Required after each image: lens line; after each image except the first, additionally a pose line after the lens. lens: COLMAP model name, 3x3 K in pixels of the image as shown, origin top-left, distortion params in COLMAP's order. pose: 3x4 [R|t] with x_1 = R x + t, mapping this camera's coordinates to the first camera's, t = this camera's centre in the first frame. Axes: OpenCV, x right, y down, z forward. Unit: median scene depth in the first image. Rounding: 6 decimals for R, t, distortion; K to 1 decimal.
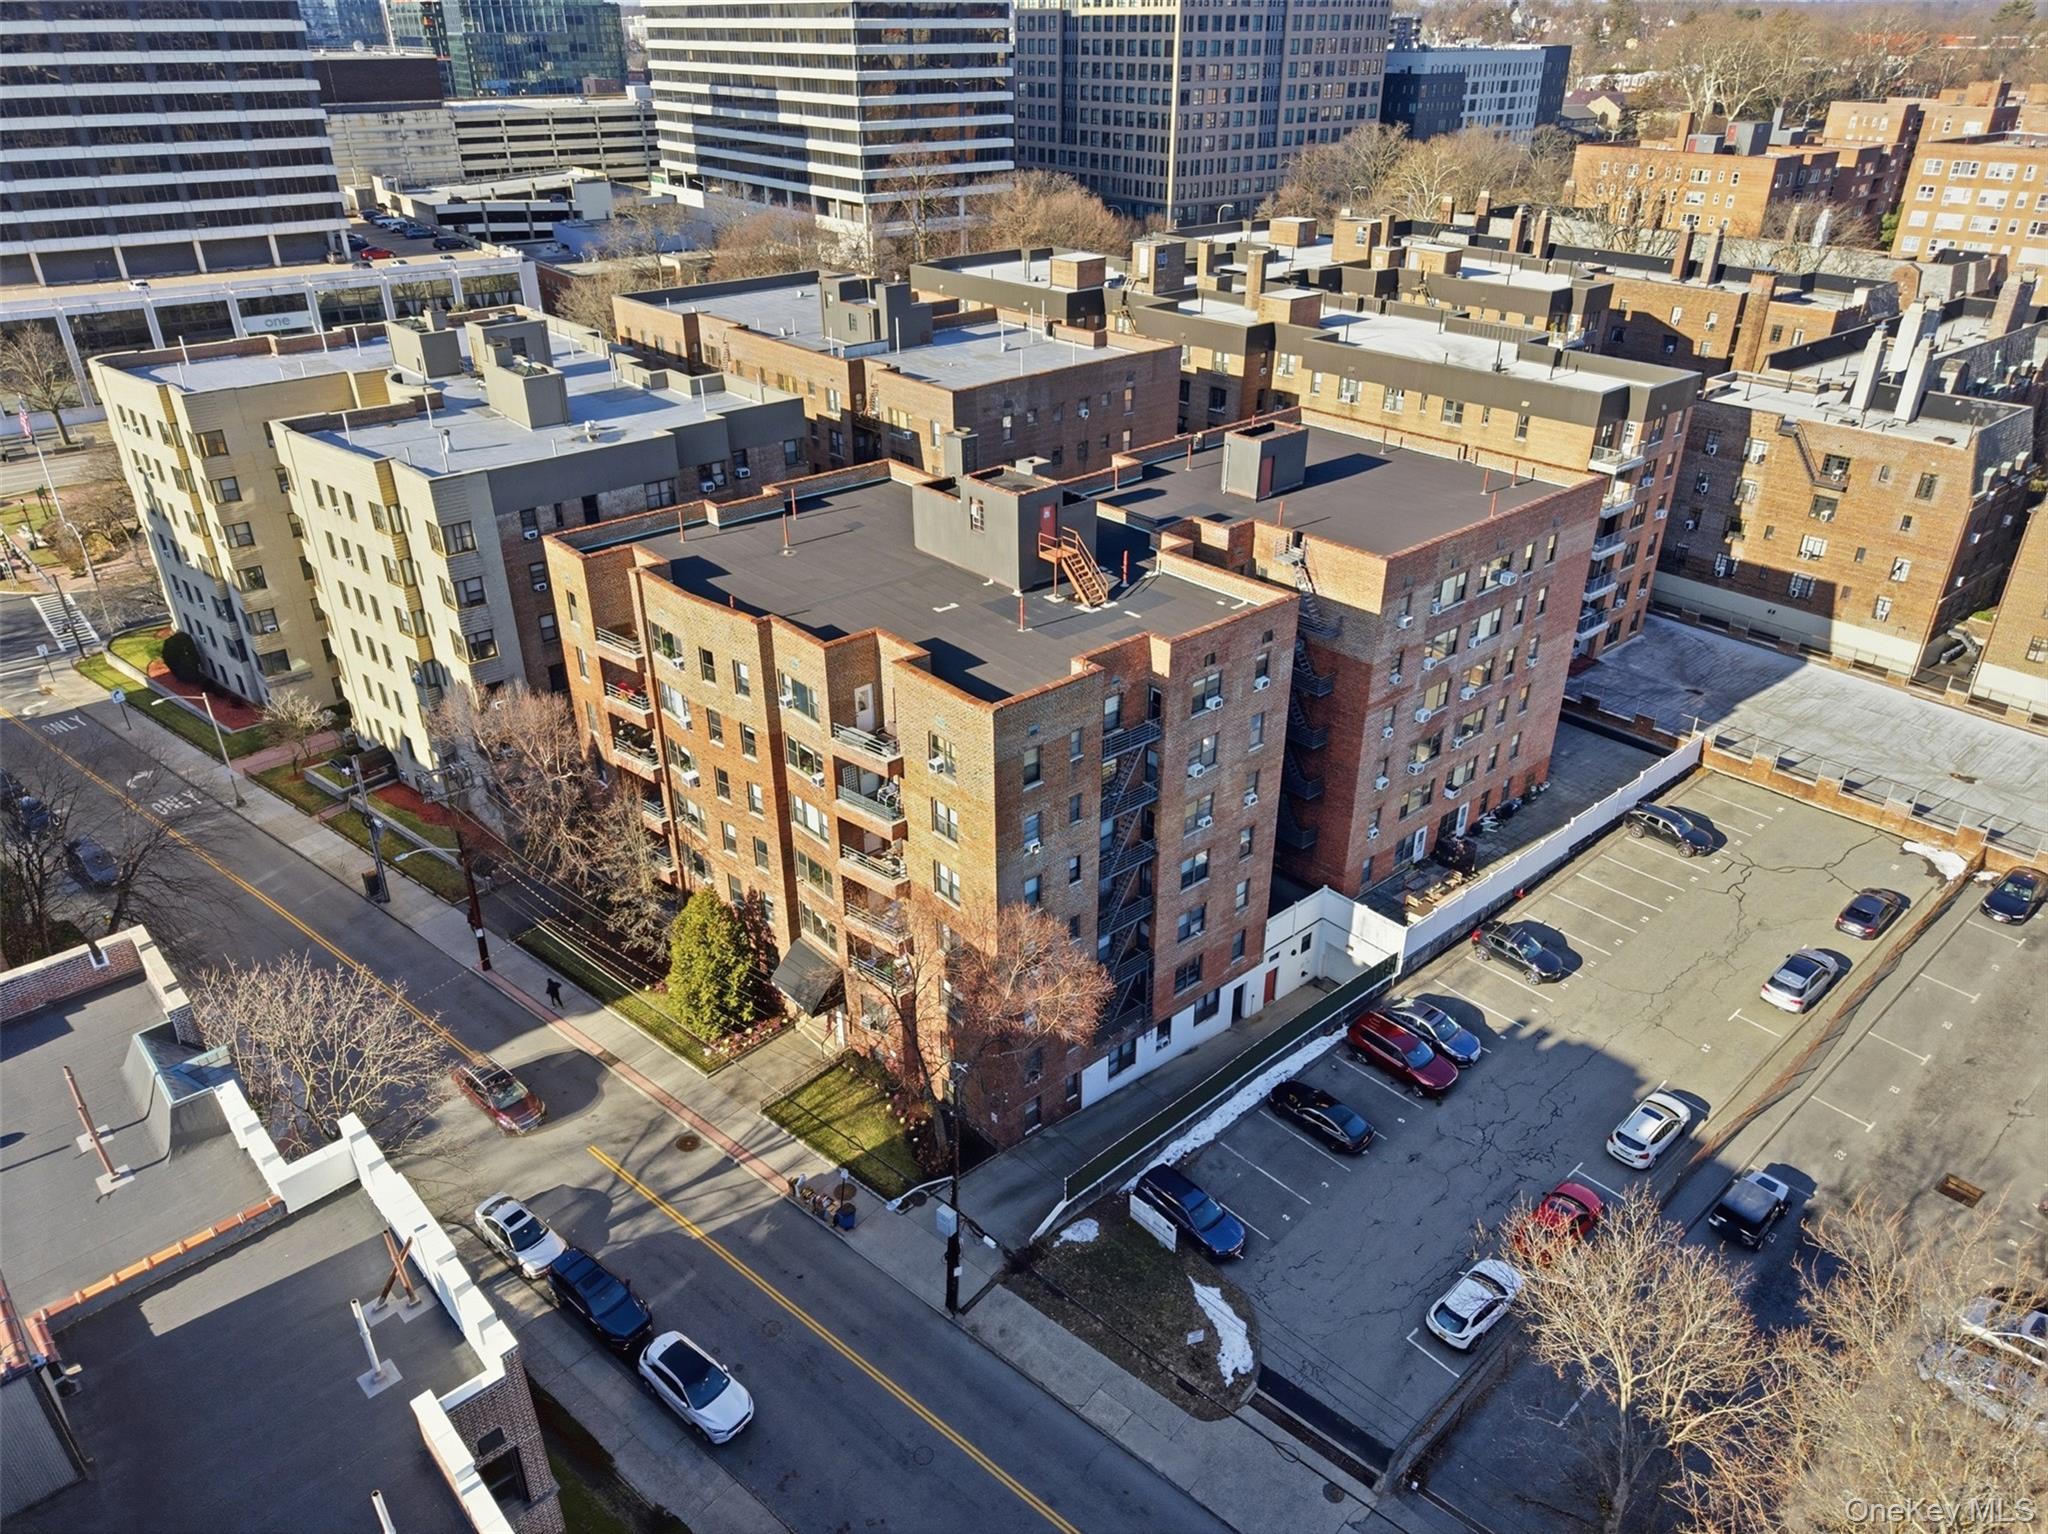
lens RADIAL K [[1367.0, 0, 1029.9], [0, 1367.0, 768.1], [0, 0, 1]] dist [0.023455, -0.033979]
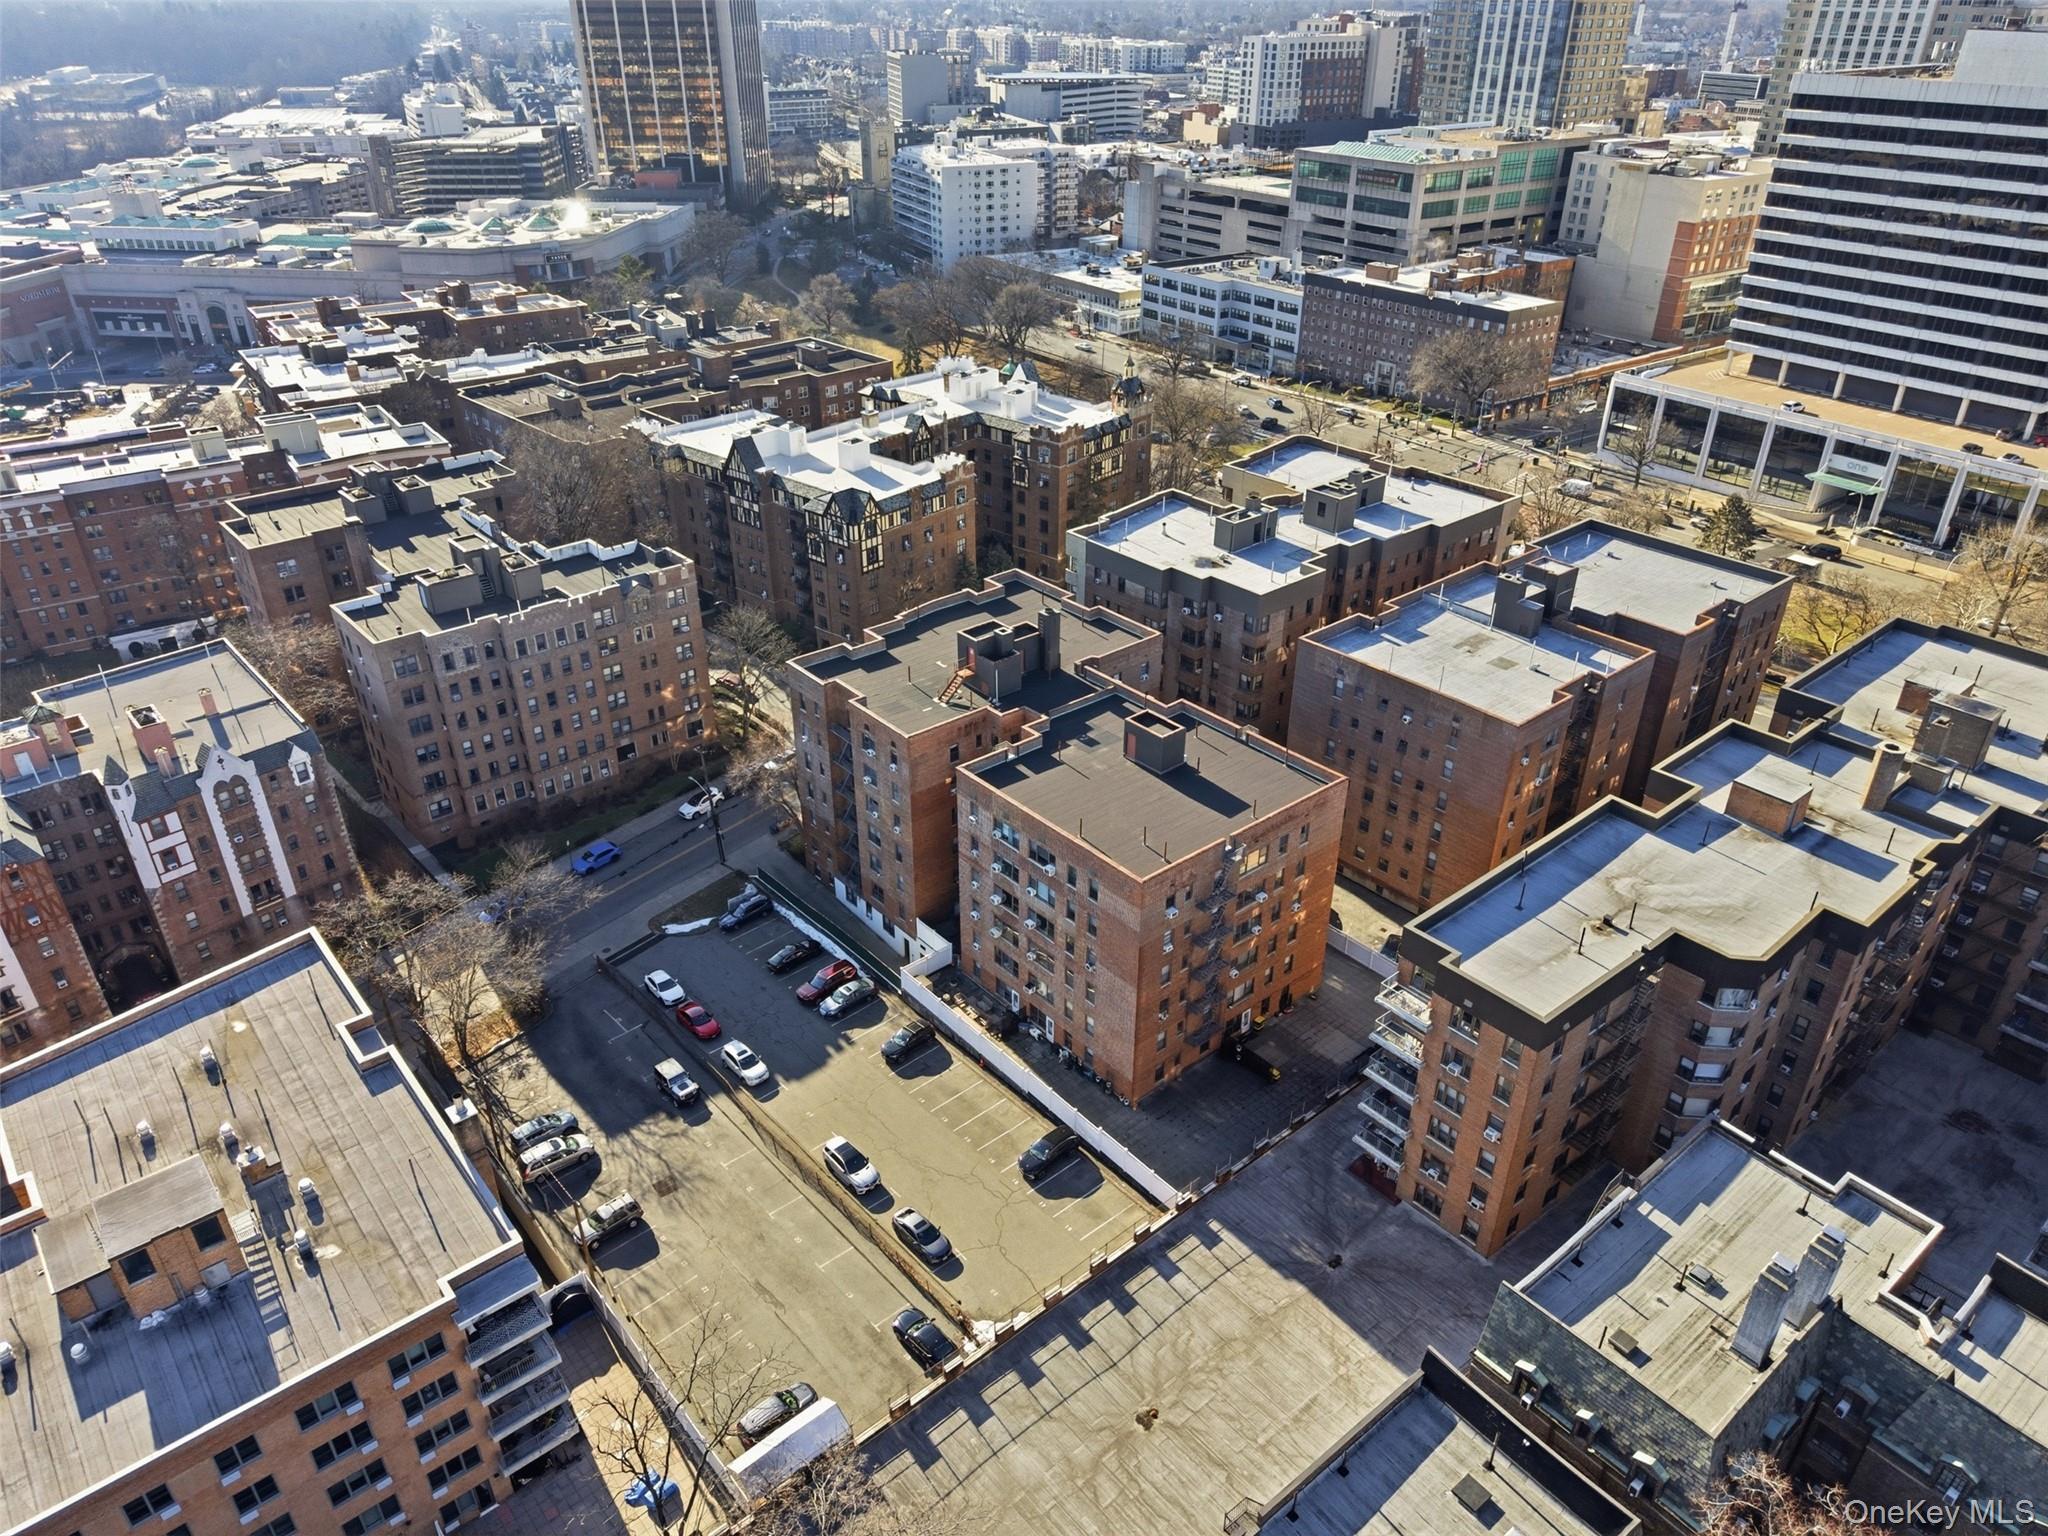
lens RADIAL K [[1376.4, 0, 1030.5], [0, 1376.4, 776.1], [0, 0, 1]] dist [0.010257, -0.004038]
pose [[-0.015807, 0.505202, -0.862856, 1.414378], [-0.482511, 0.751979, 0.449123, -0.776519], [0.875747, 0.423437, 0.231879, 0.603477]]
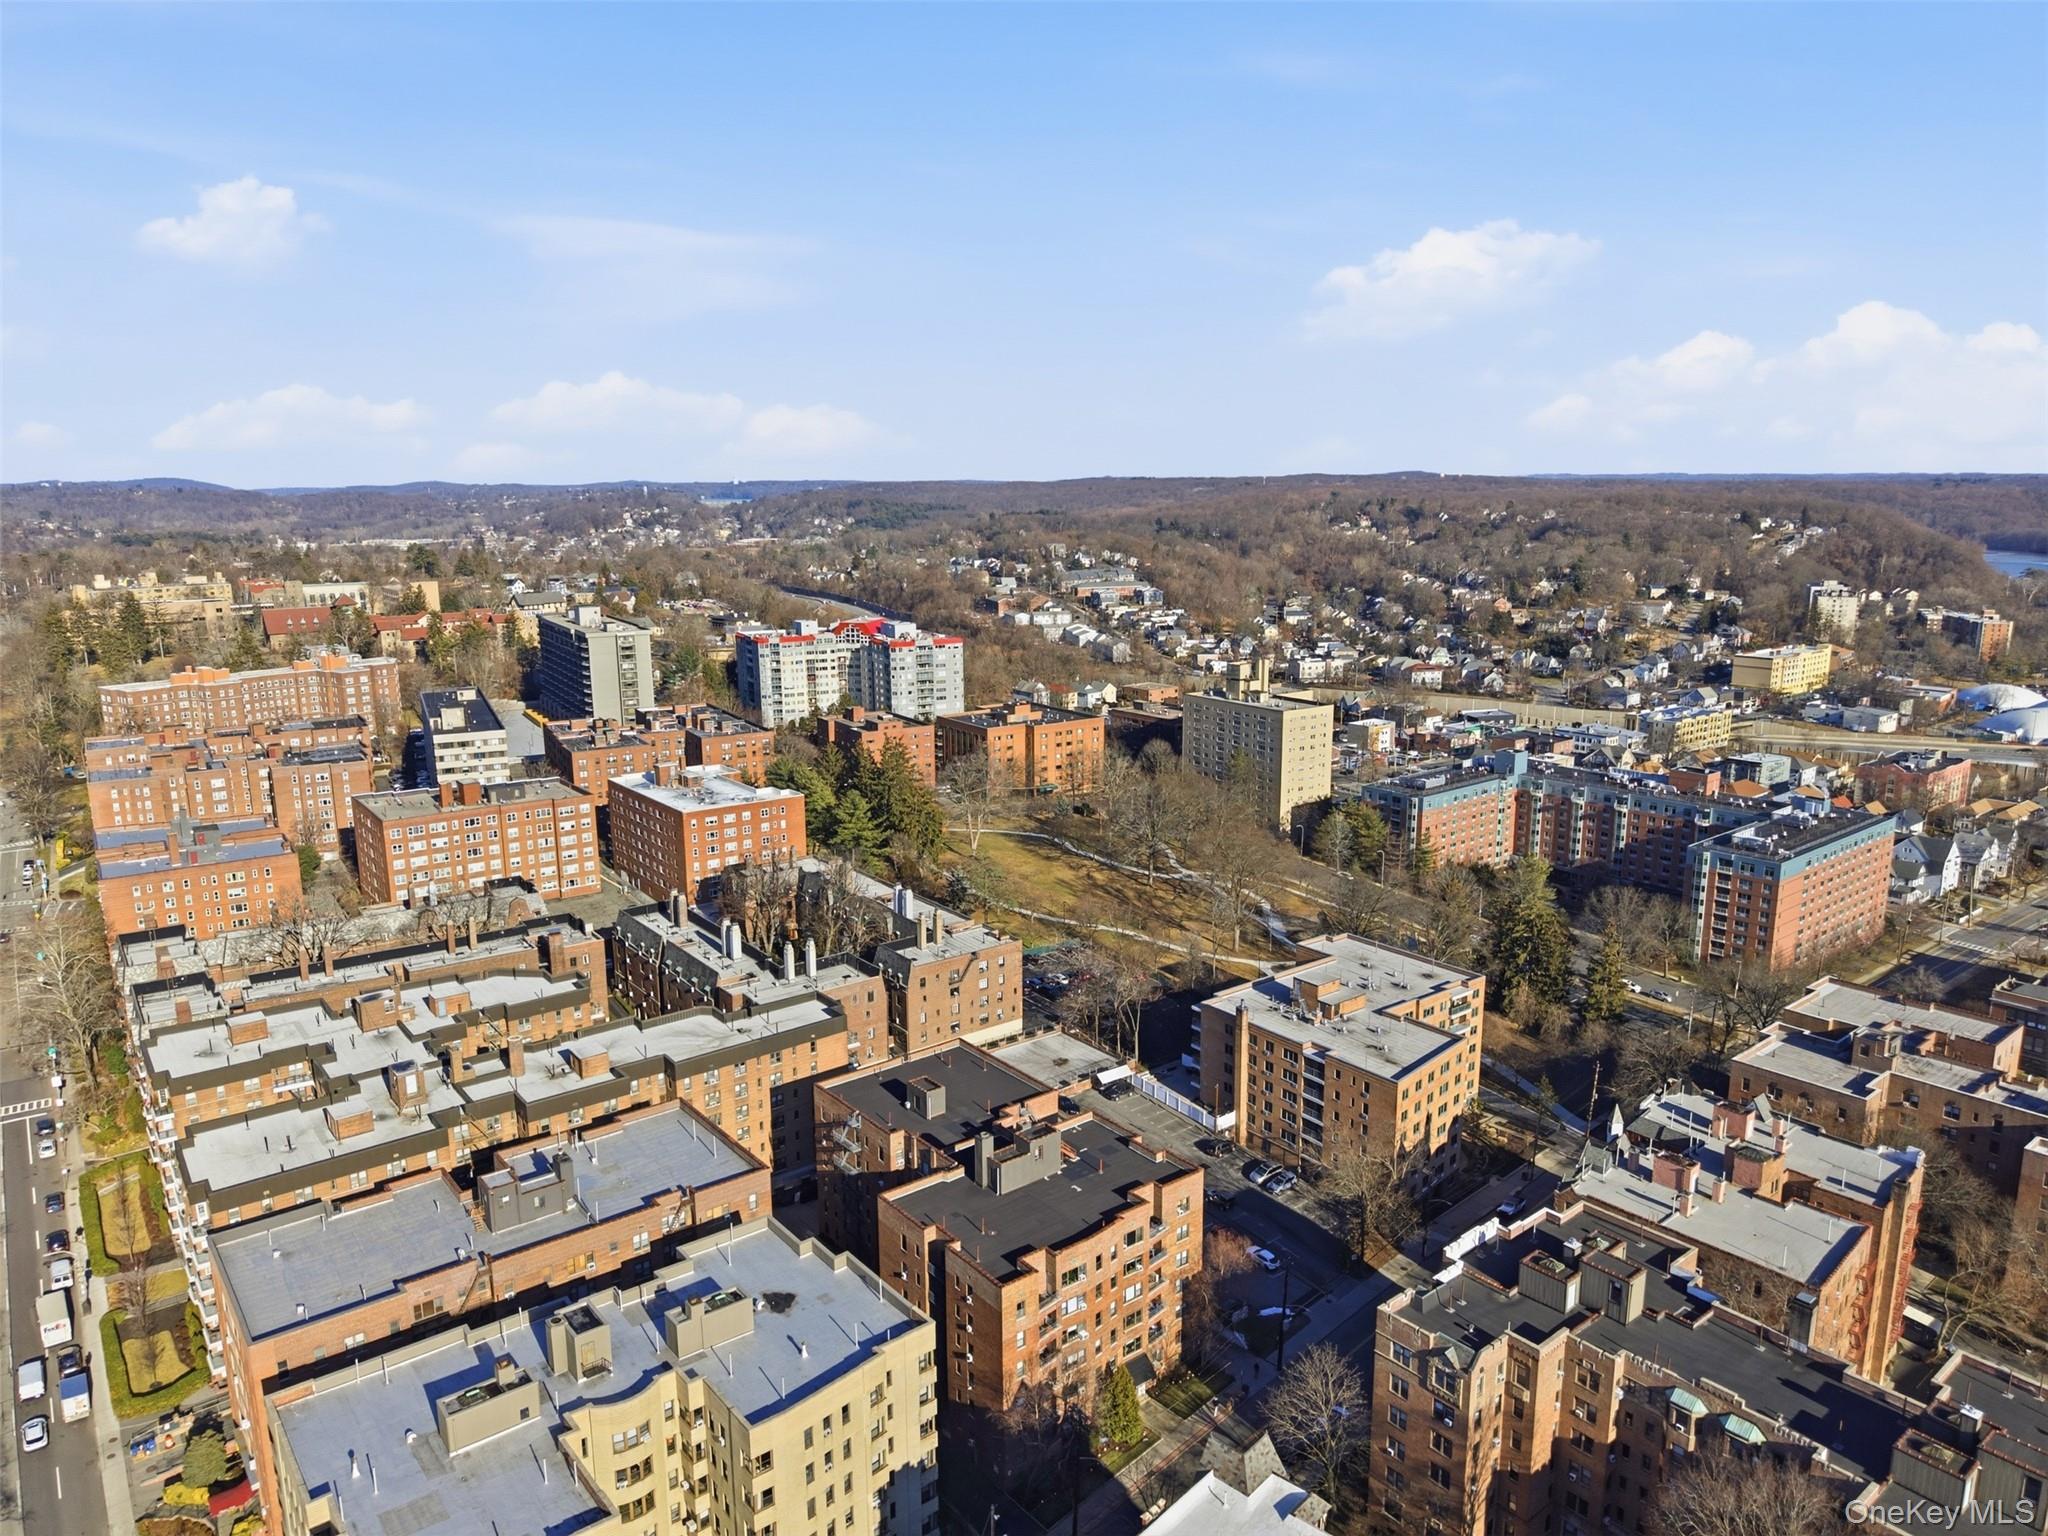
lens RADIAL K [[1367.0, 0, 1029.9], [0, 1367.0, 769.1], [0, 0, 1]] dist [0.023455, -0.033979]
pose [[0.054880, -0.198228, 0.978618, -1.781973], [0.483352, 0.862880, 0.147678, -0.902465], [-0.873704, 0.464913, 0.143169, 0.340944]]
